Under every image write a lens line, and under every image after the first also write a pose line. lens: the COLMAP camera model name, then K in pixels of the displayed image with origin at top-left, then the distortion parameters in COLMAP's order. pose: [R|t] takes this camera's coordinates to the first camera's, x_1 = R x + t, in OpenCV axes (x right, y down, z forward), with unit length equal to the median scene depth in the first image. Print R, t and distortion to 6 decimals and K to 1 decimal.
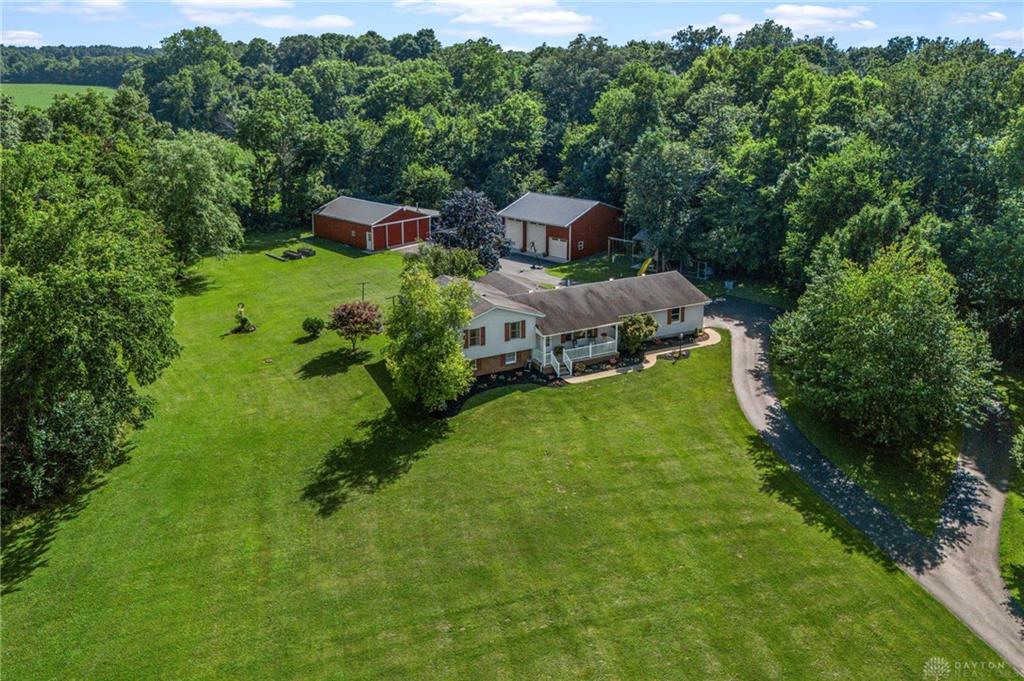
lens RADIAL K [[764.0, 0, 516.6], [0, 764.0, 340.6], [0, 0, 1]] dist [0.063169, -0.060717]
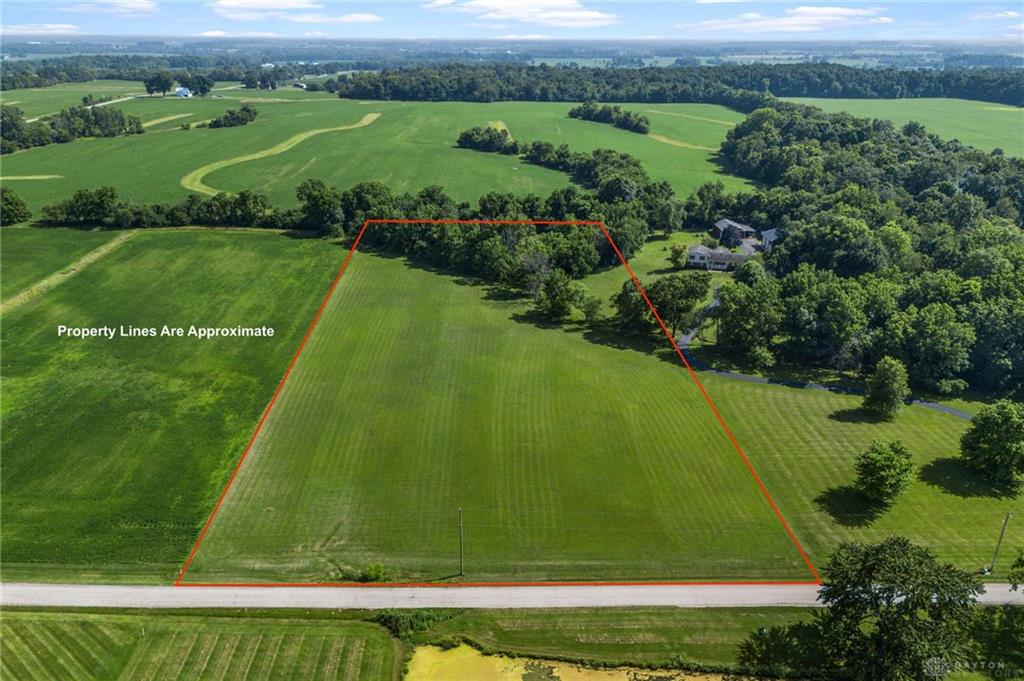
lens RADIAL K [[764.0, 0, 516.6], [0, 764.0, 340.6], [0, 0, 1]] dist [0.063169, -0.060717]
pose [[0.690852, 0.275323, -0.668521, 1.711672], [-0.245957, 0.959003, 0.140782, 0.060578], [0.679874, 0.067168, 0.730246, -2.197700]]
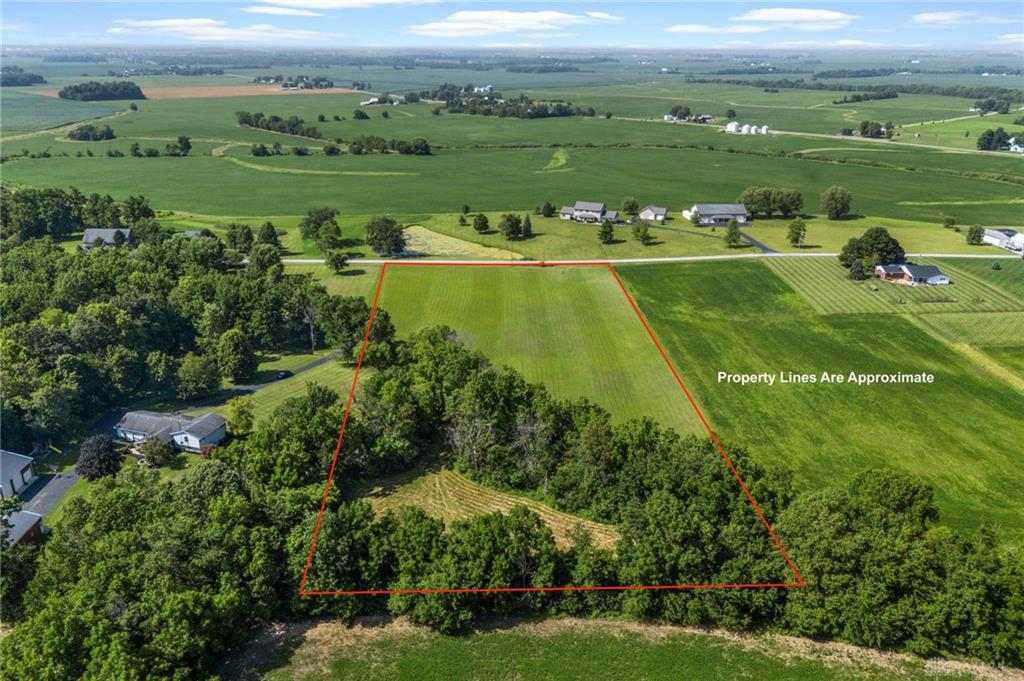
lens RADIAL K [[764.0, 0, 516.6], [0, 764.0, 340.6], [0, 0, 1]] dist [0.063169, -0.060717]
pose [[-0.695765, -0.254718, 0.671587, -2.070959], [0.238129, 0.800326, 0.550248, -1.208301], [-0.677647, 0.542768, -0.496183, 1.039066]]
